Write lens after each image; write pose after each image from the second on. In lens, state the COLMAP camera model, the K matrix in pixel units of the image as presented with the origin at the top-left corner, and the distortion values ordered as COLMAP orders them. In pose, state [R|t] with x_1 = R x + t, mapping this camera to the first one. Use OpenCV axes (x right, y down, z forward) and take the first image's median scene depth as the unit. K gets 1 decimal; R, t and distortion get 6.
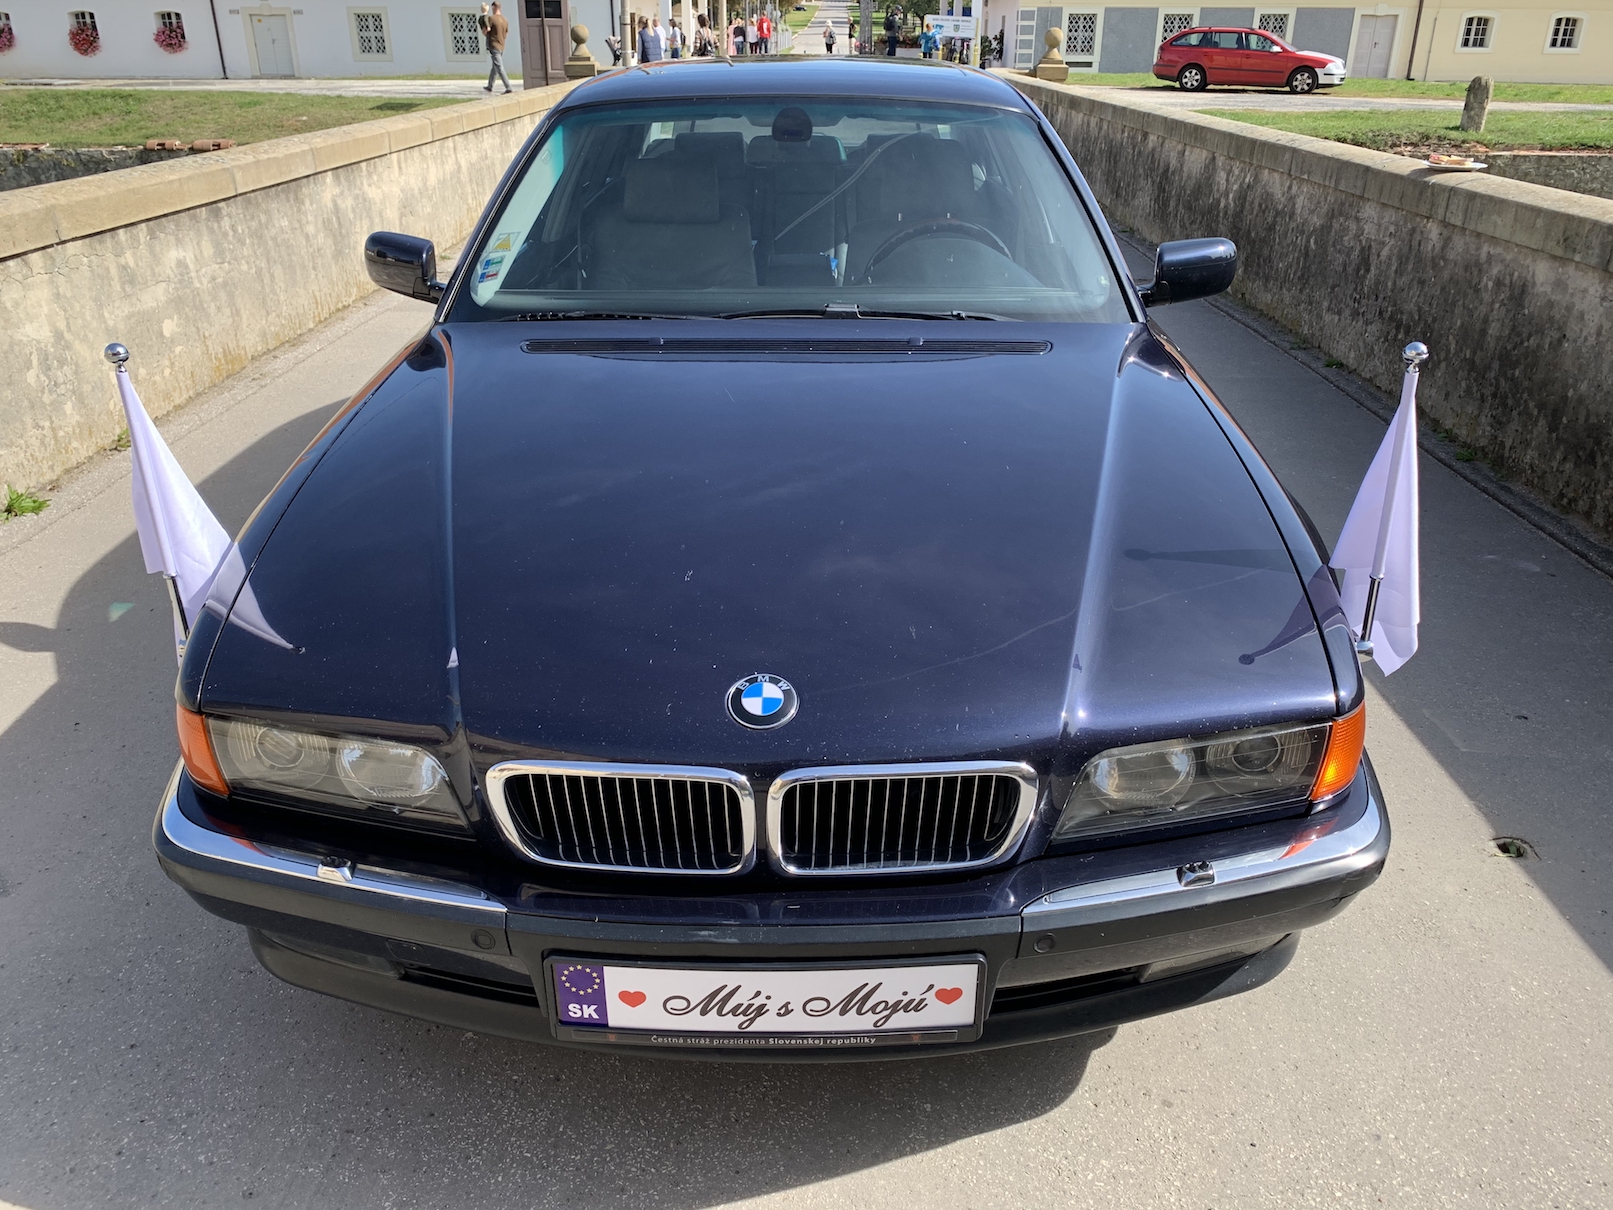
lens RADIAL K [[1236.5, 0, 806.3], [0, 1236.5, 605.0], [0, 0, 1]] dist [0.014310, -0.013205]
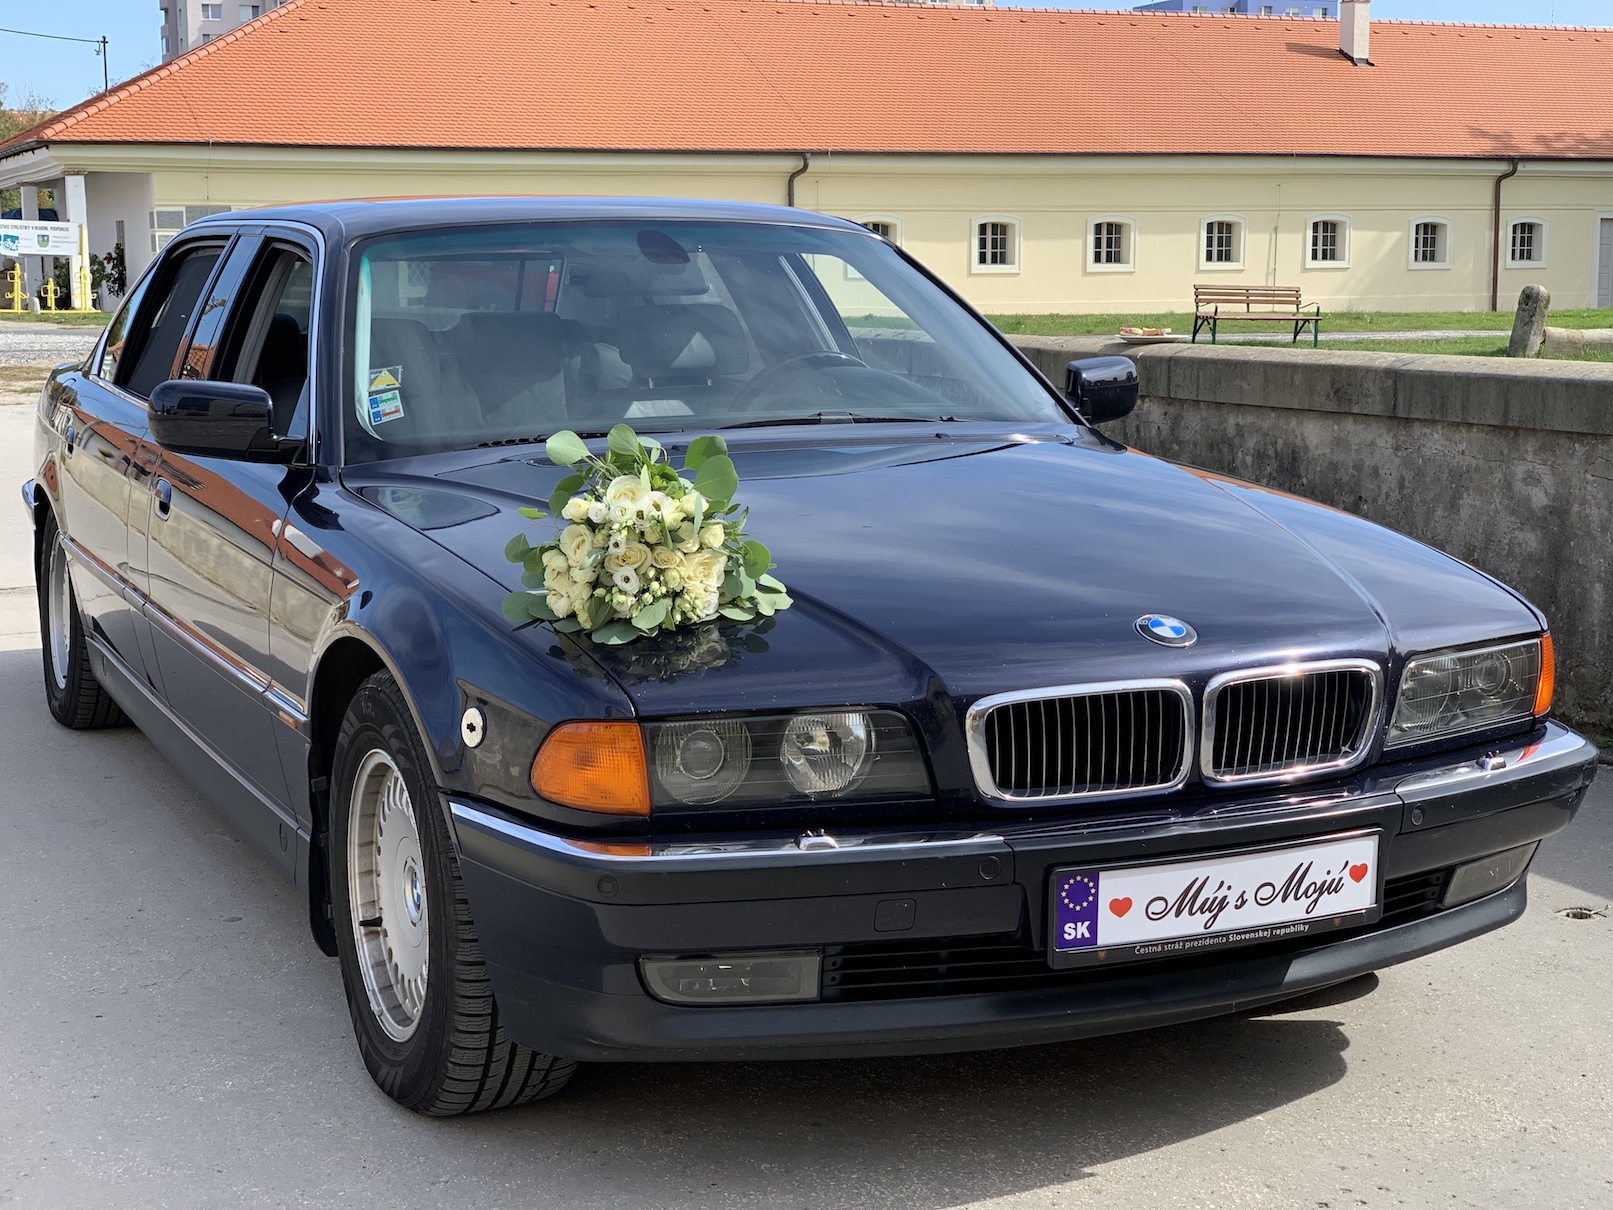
lens RADIAL K [[2408.8, 0, 759.7], [0, 2408.8, 563.2], [0, 0, 1]] dist [0.058026, 0.000000]
pose [[0.910253, -0.061366, 0.409480, -0.660698], [0.182090, 0.947518, -0.262778, 0.275776], [-0.371864, 0.313757, 0.873656, -0.422612]]
